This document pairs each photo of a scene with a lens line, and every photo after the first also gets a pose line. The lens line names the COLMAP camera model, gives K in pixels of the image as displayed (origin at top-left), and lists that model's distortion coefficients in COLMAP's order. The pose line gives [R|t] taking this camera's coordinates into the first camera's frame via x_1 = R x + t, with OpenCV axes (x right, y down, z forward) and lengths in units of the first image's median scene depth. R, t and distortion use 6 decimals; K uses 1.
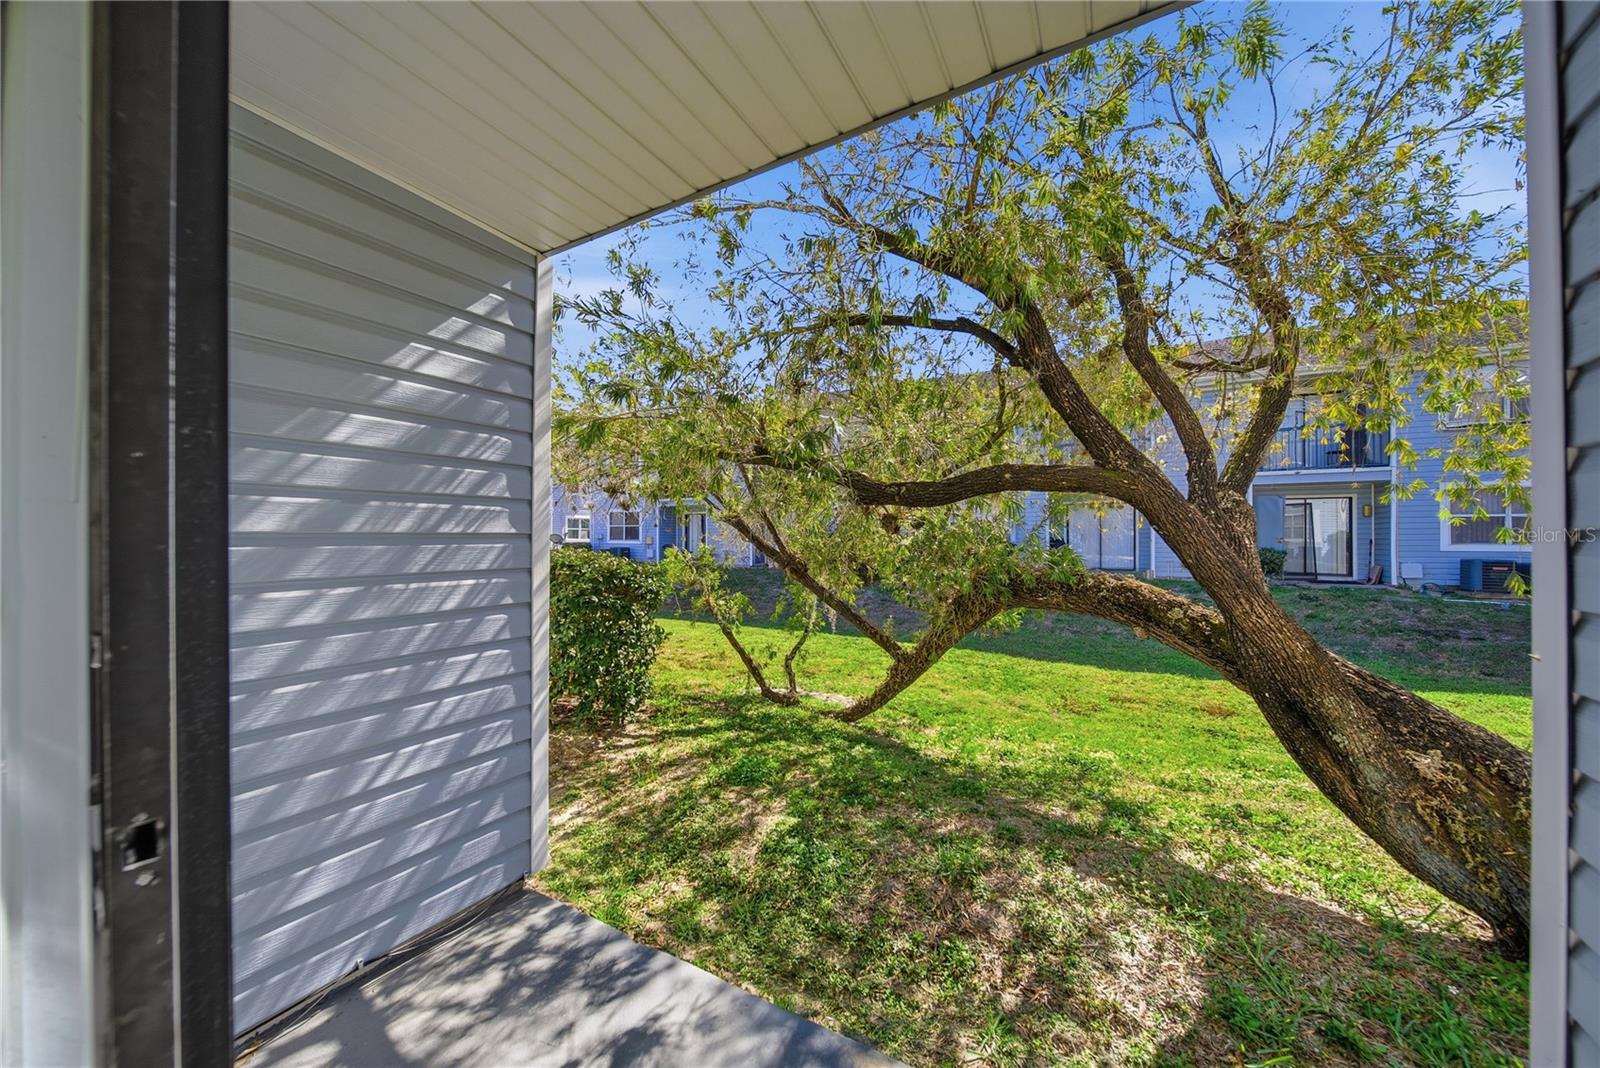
lens RADIAL K [[582.4, 0, 800.0], [0, 582.4, 531.4], [0, 0, 1]] dist [0.000184, -0.000100]
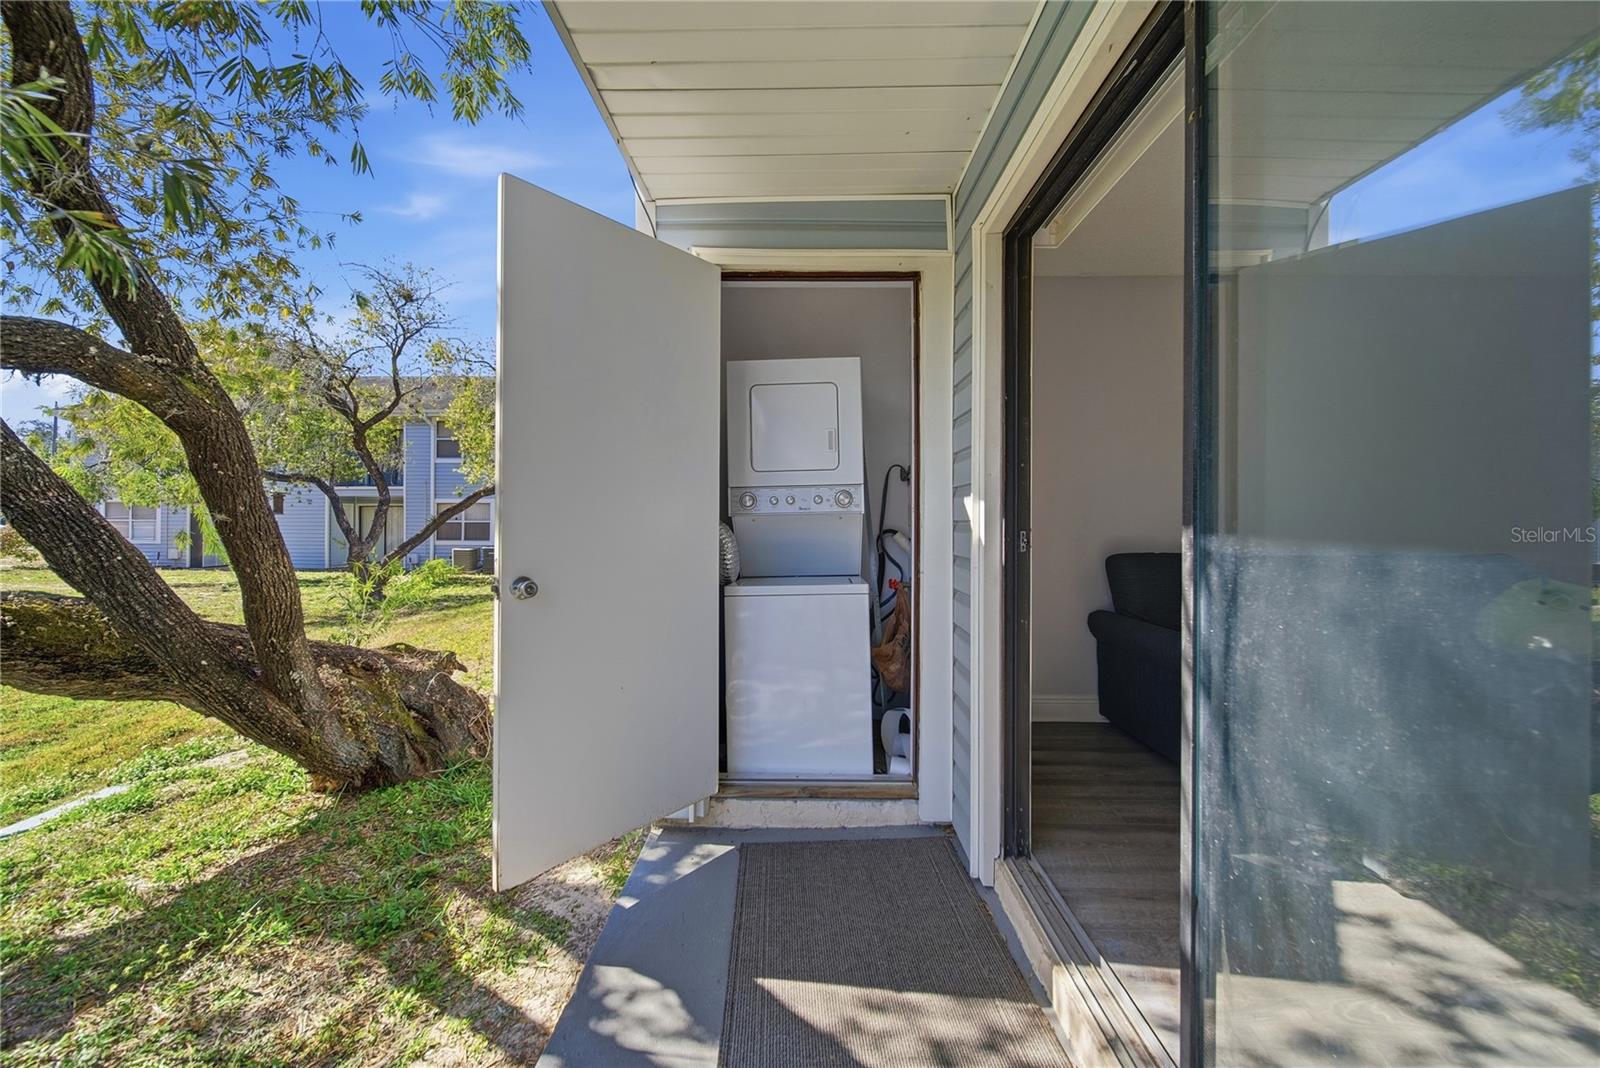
lens RADIAL K [[582.4, 0, 800.0], [0, 582.4, 531.4], [0, 0, 1]] dist [0.000184, -0.000100]
pose [[-0.481014, -0.011806, 0.876633, -0.470547], [-0.001455, 0.999919, 0.012668, 0.084401], [-0.876712, 0.004818, -0.480992, 0.730508]]
